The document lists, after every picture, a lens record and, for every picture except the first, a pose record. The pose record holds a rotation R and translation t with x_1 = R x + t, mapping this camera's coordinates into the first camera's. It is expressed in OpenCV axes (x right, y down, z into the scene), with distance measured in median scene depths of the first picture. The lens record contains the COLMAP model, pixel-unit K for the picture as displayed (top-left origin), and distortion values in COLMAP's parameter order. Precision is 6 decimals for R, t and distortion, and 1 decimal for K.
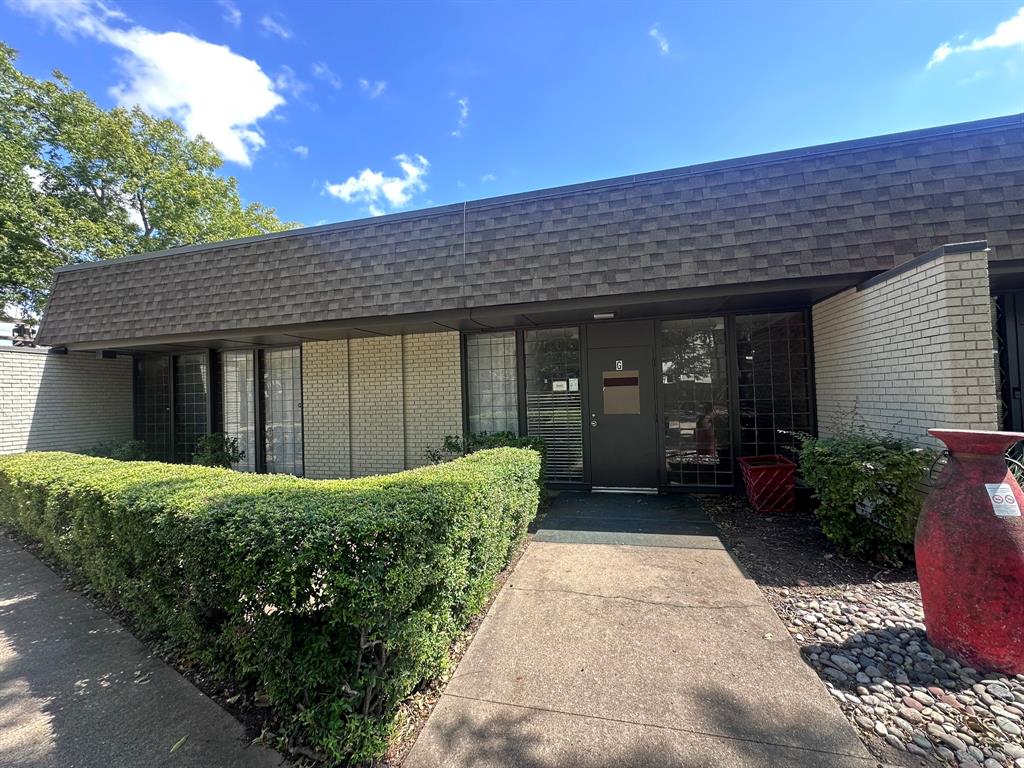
lens RADIAL K [[408.8, 0, 513.3], [0, 408.8, 384.6], [0, 0, 1]] dist [-0.003558, 0.000341]
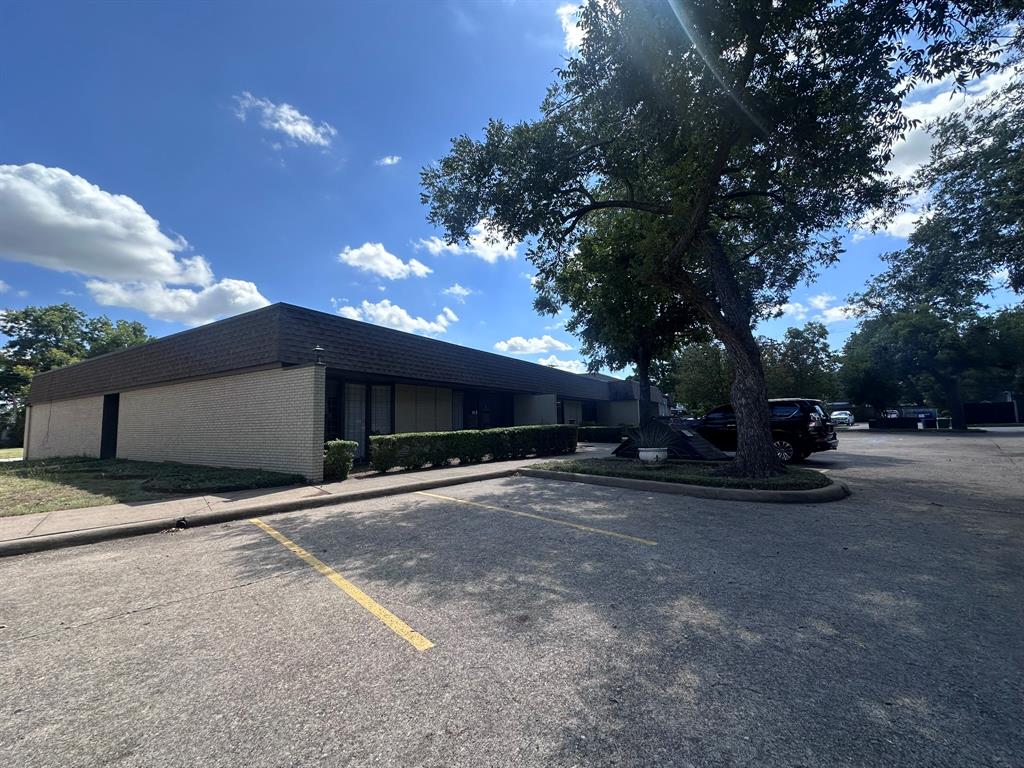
lens RADIAL K [[408.8, 0, 513.3], [0, 408.8, 384.6], [0, 0, 1]] dist [-0.003558, 0.000341]
pose [[0.276721, 0.112619, 0.954328, -2.807411], [-0.013008, 0.993457, -0.113464, 0.142884], [-0.960862, 0.018984, 0.276375, -0.070295]]
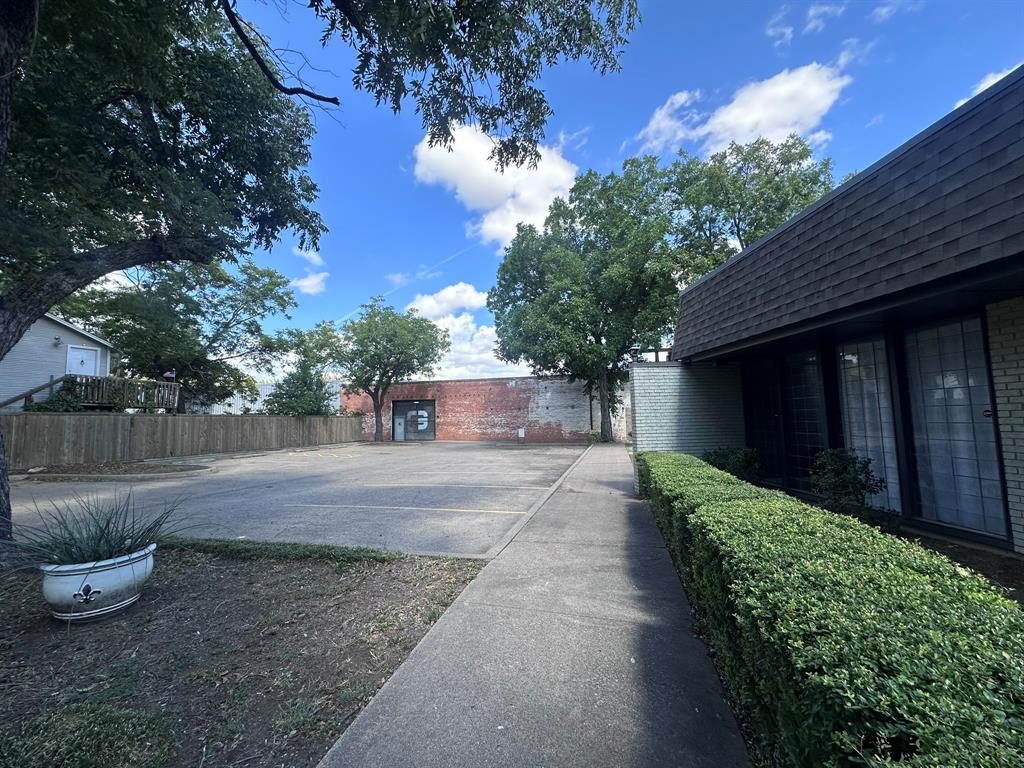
lens RADIAL K [[408.8, 0, 513.3], [0, 408.8, 384.6], [0, 0, 1]] dist [-0.003558, 0.000341]
pose [[0.307151, -0.053969, -0.950129, -0.233533], [0.036029, 0.998334, -0.045060, 0.014903], [0.950979, -0.020392, 0.308584, 0.239534]]
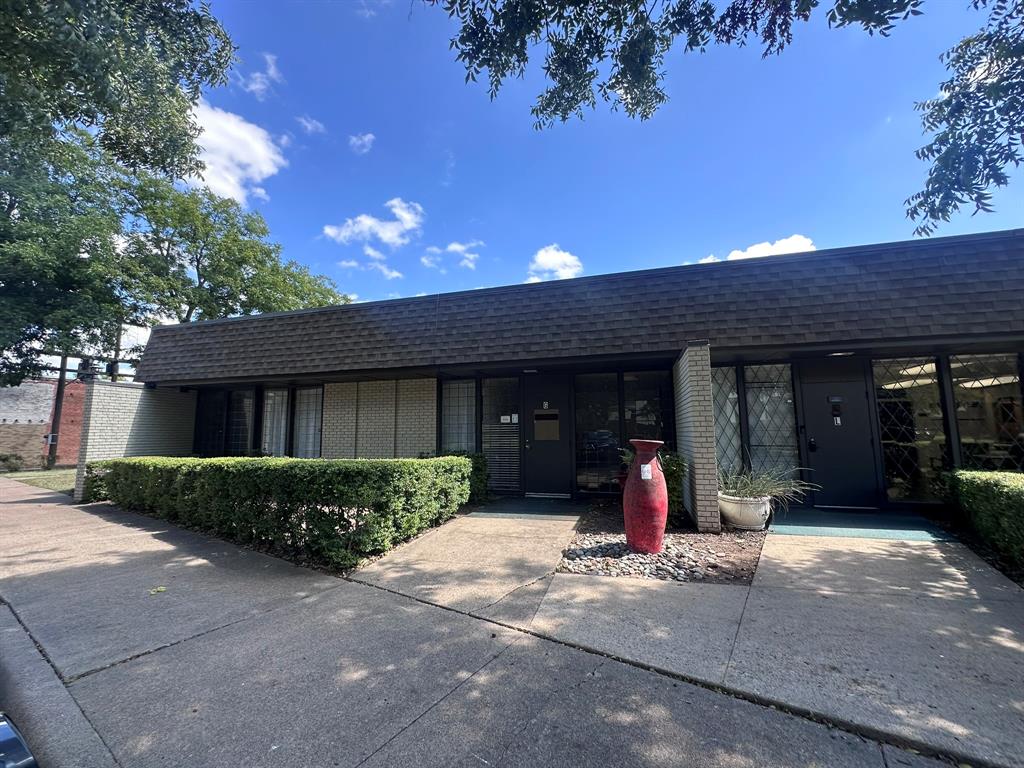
lens RADIAL K [[408.8, 0, 513.3], [0, 408.8, 384.6], [0, 0, 1]] dist [-0.003558, 0.000341]
pose [[0.999321, 0.018651, -0.031773, 0.200090], [-0.021449, 0.995699, -0.090125, 0.012049], [0.029956, 0.090745, 0.995424, -0.431980]]
